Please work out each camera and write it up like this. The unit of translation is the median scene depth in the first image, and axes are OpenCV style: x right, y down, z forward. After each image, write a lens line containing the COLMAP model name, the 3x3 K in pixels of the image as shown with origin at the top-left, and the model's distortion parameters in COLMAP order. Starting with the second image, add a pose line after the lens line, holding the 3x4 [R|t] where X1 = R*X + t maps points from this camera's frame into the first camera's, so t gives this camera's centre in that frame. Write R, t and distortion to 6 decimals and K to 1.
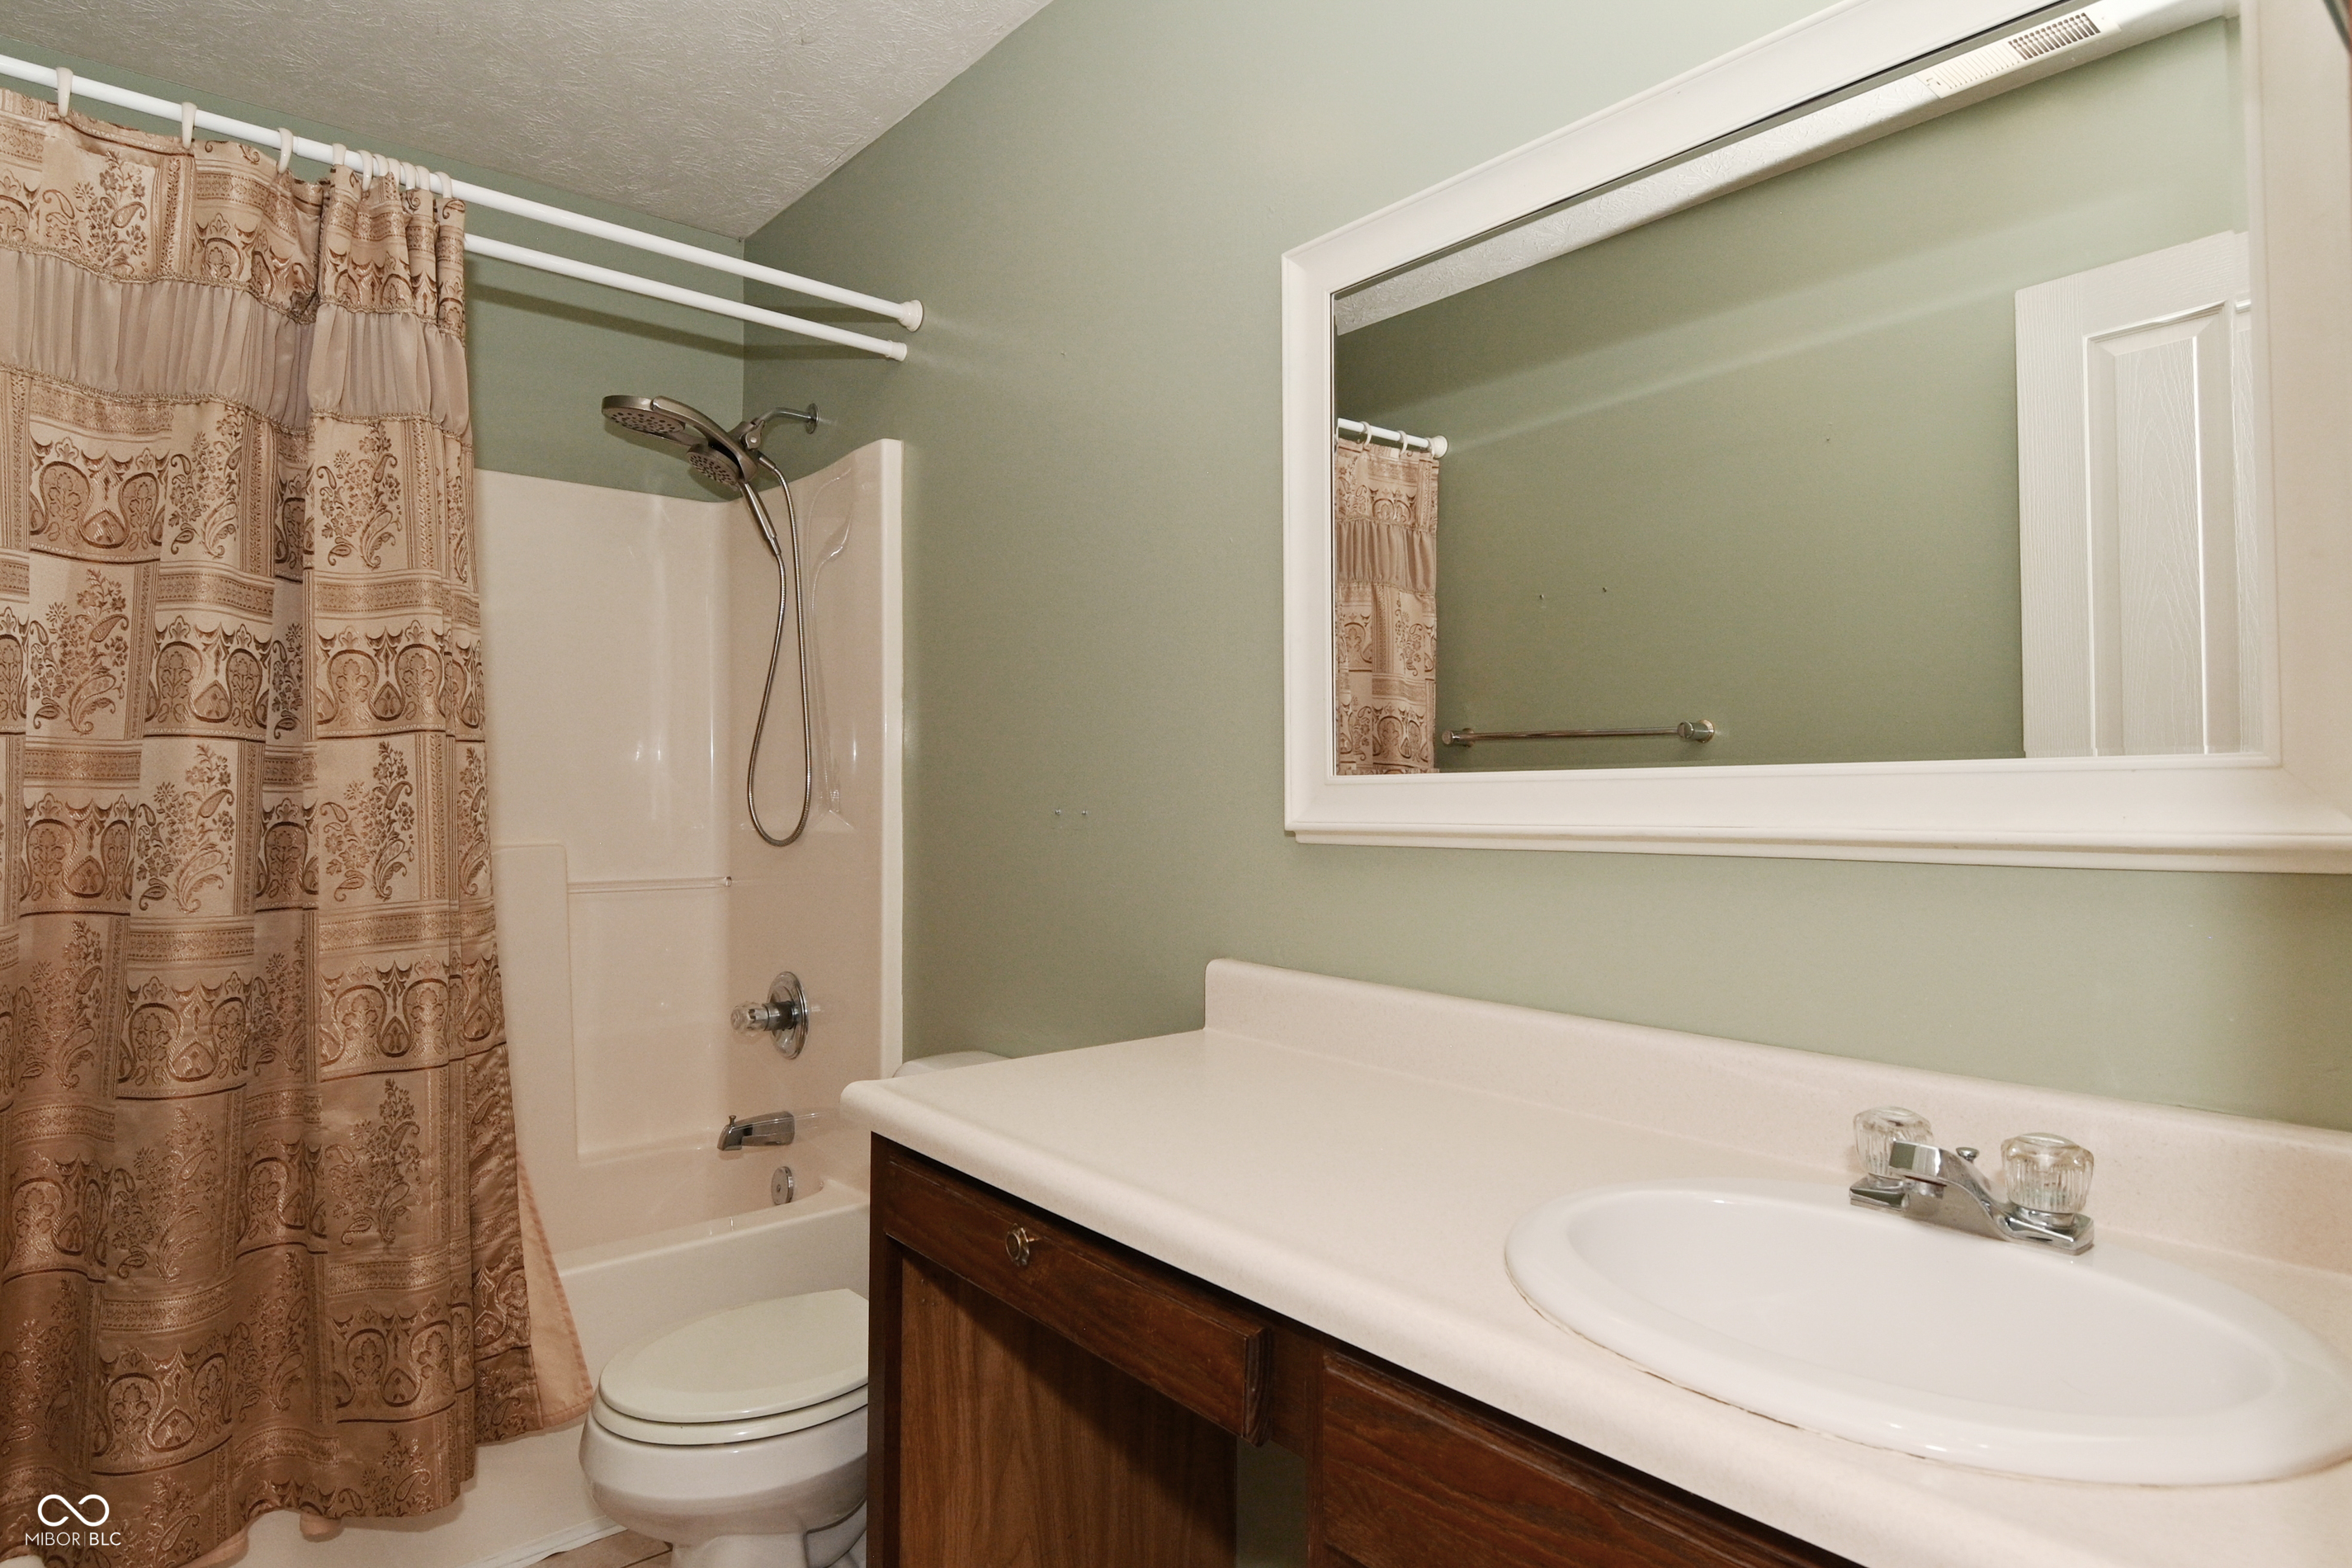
lens RADIAL K [[1322.7, 0, 1173.2], [0, 1322.7, 756.9], [0, 0, 1]] dist [0.006995, -0.017007]
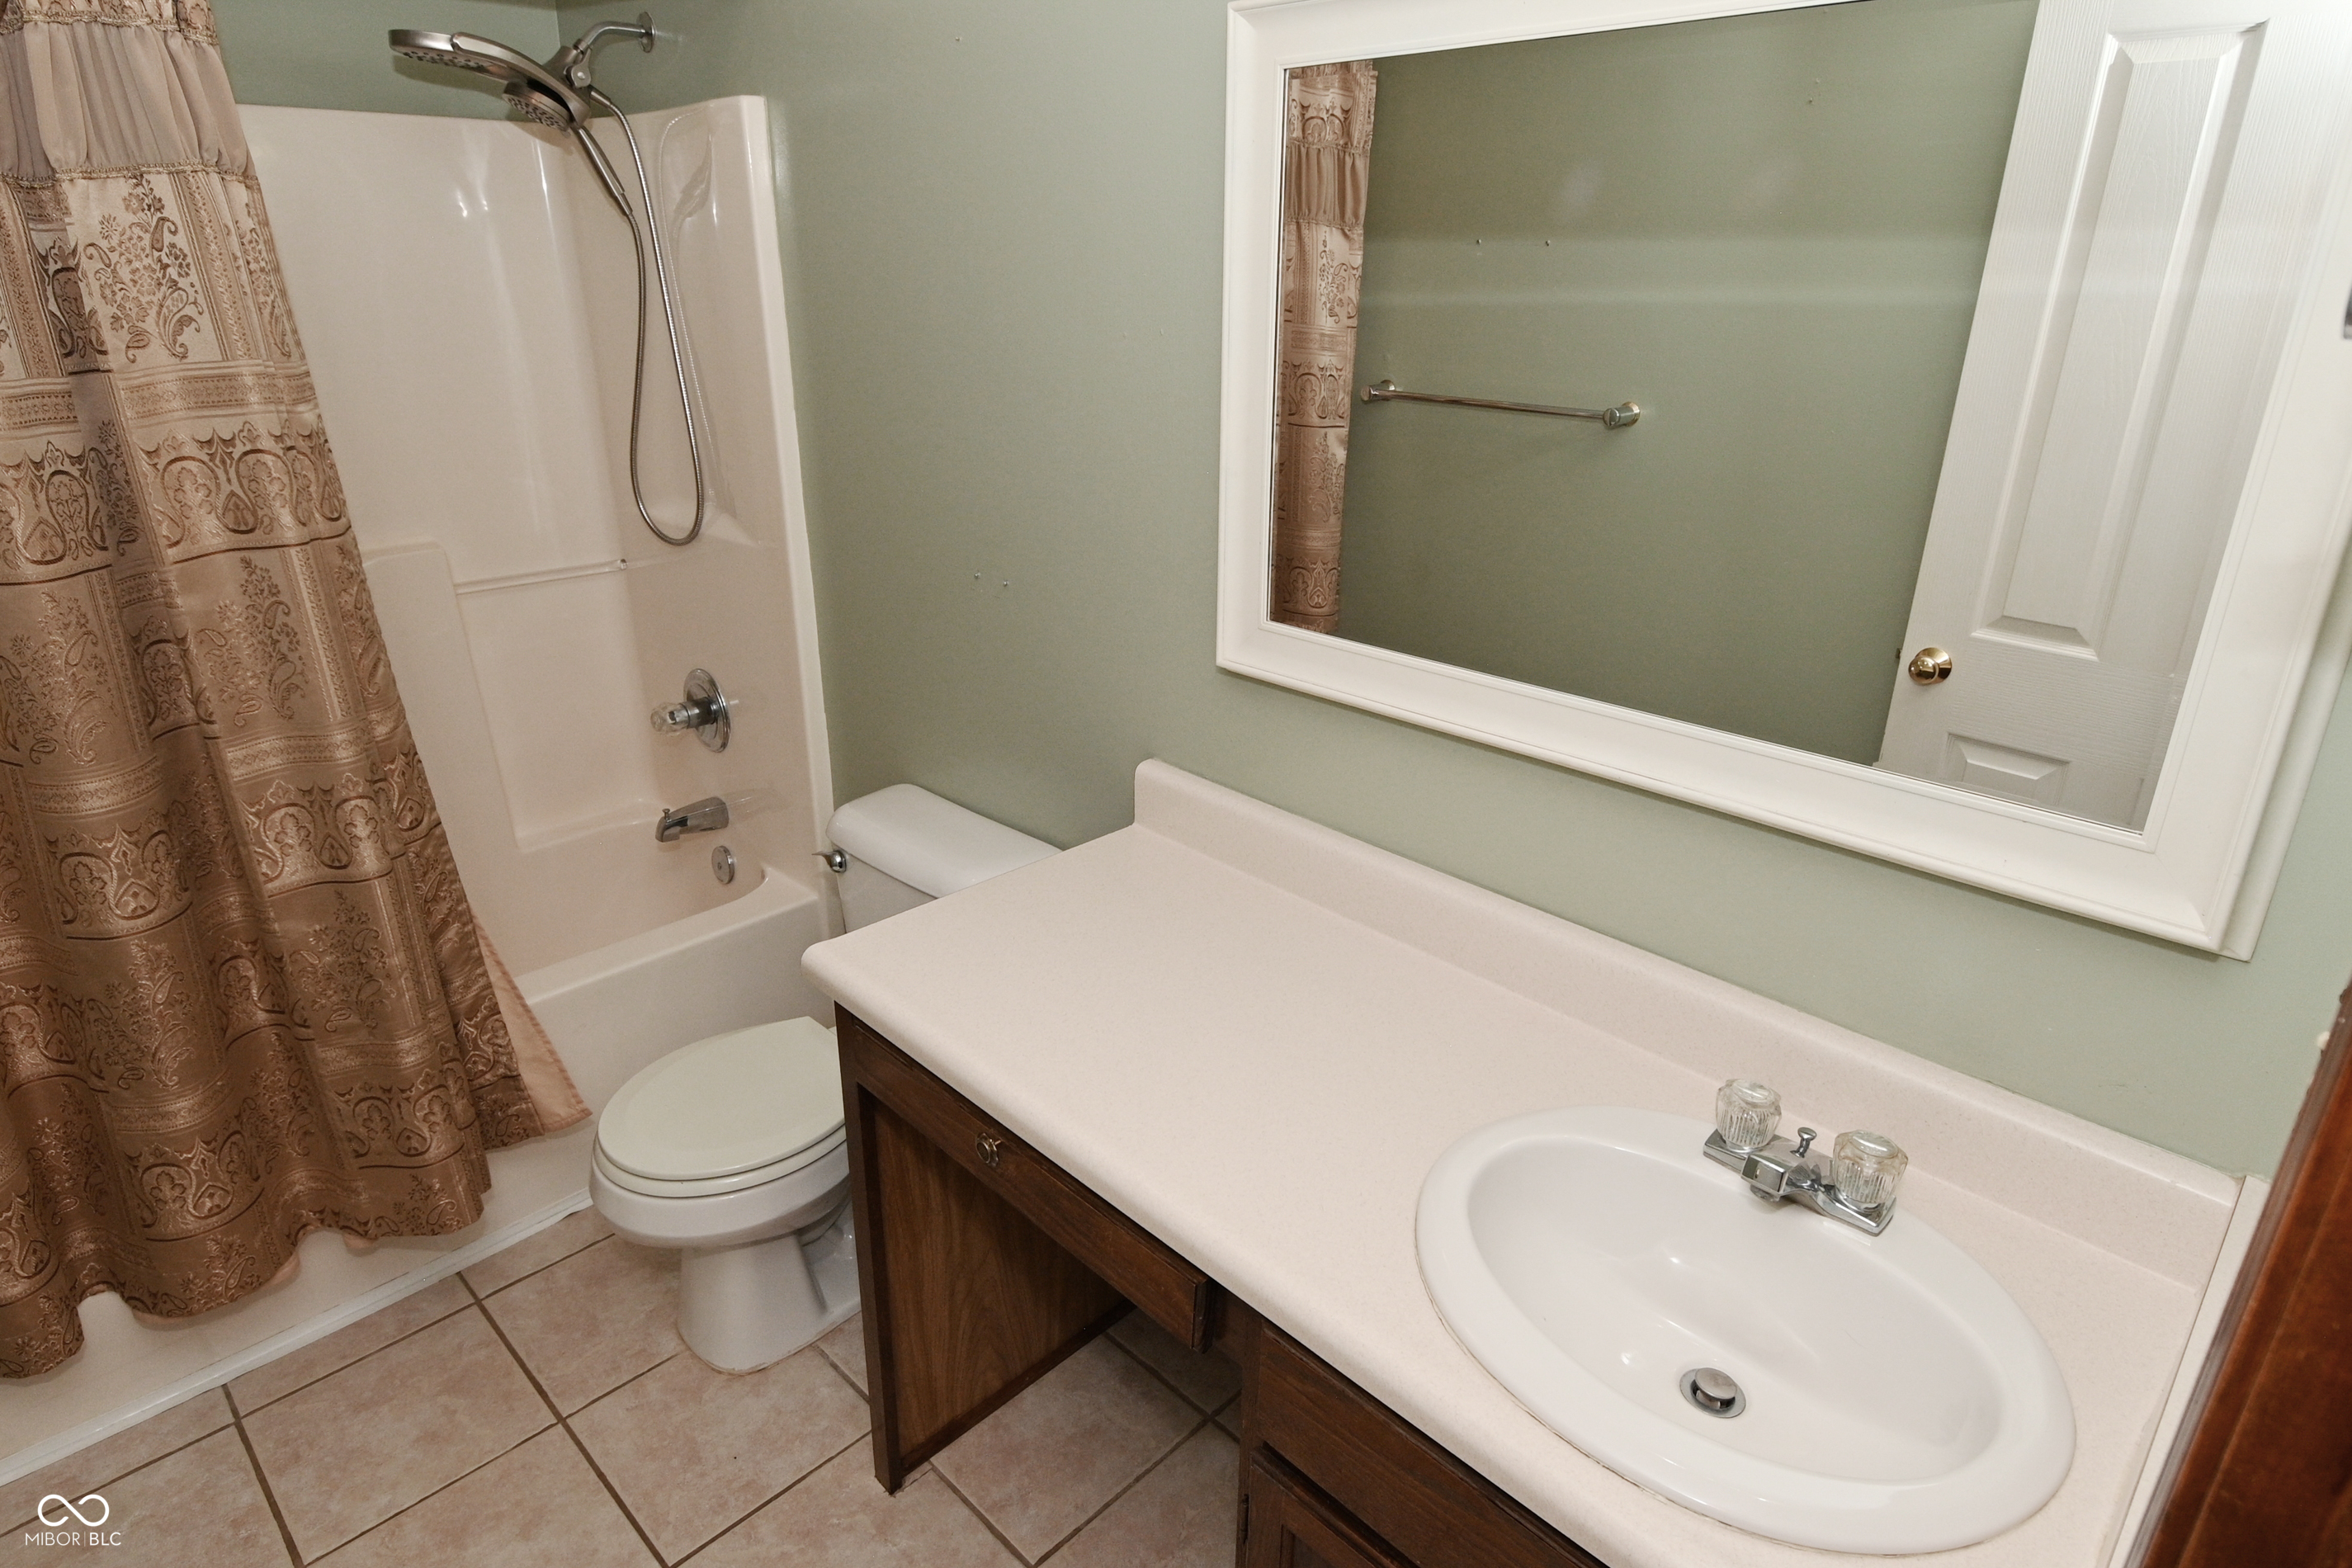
lens RADIAL K [[1322.7, 0, 1173.2], [0, 1322.7, 756.9], [0, 0, 1]] dist [0.006995, -0.017007]
pose [[0.996701, -0.021148, 0.078351, -0.025615], [-0.010580, 0.923354, 0.383803, -0.242564], [-0.080463, -0.383366, 0.920085, 0.045341]]
